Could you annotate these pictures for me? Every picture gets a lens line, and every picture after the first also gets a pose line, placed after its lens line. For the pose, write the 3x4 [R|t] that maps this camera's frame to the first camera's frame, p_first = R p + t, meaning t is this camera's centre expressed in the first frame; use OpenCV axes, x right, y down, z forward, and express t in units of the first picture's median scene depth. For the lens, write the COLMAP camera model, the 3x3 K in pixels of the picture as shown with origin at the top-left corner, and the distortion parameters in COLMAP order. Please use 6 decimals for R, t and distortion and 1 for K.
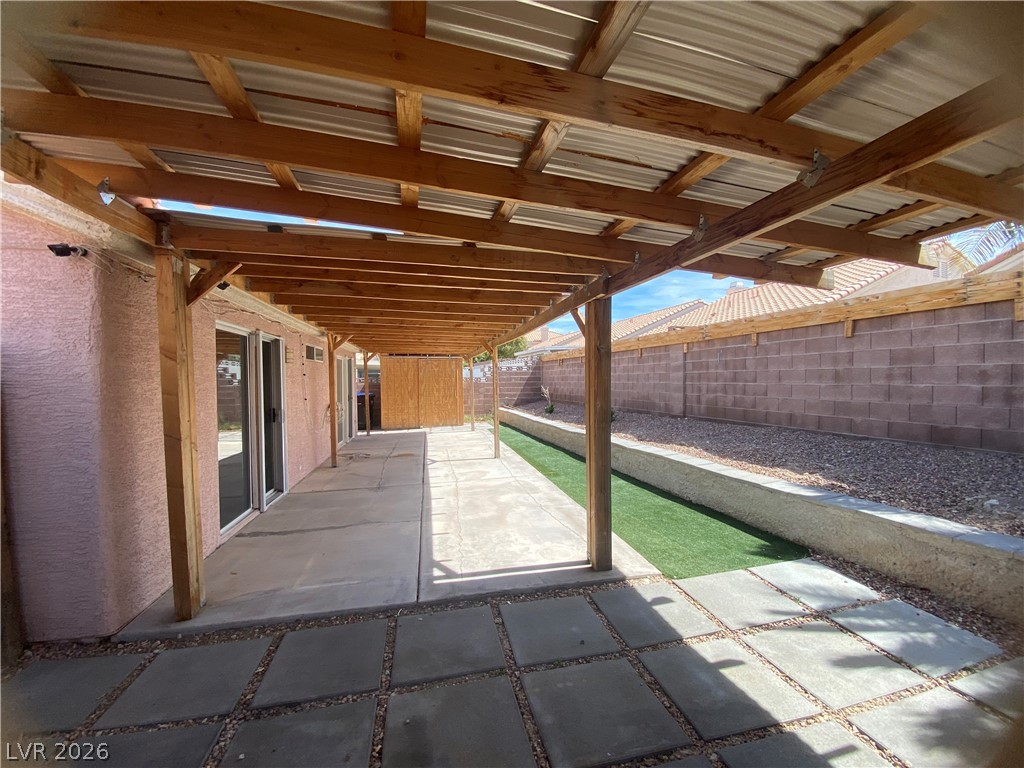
lens RADIAL K [[413.2, 0, 516.5], [0, 413.2, 387.3], [0, 0, 1]] dist [0.029799, -0.026683]
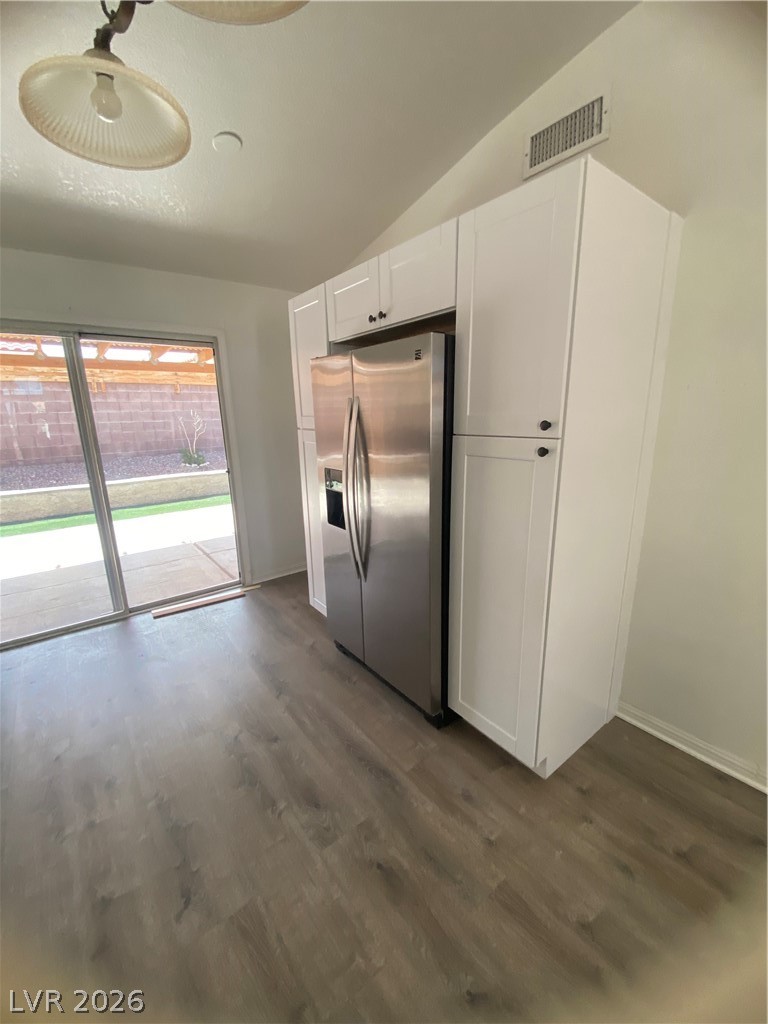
lens RADIAL K [[413.2, 0, 380.6], [0, 413.2, 514.2], [0, 0, 1]] dist [0.029799, -0.026683]
pose [[-0.425867, -0.198020, 0.882851, -0.595460], [0.038689, 0.970879, 0.236427, -0.007723], [-0.903958, 0.134843, -0.405804, 0.732682]]
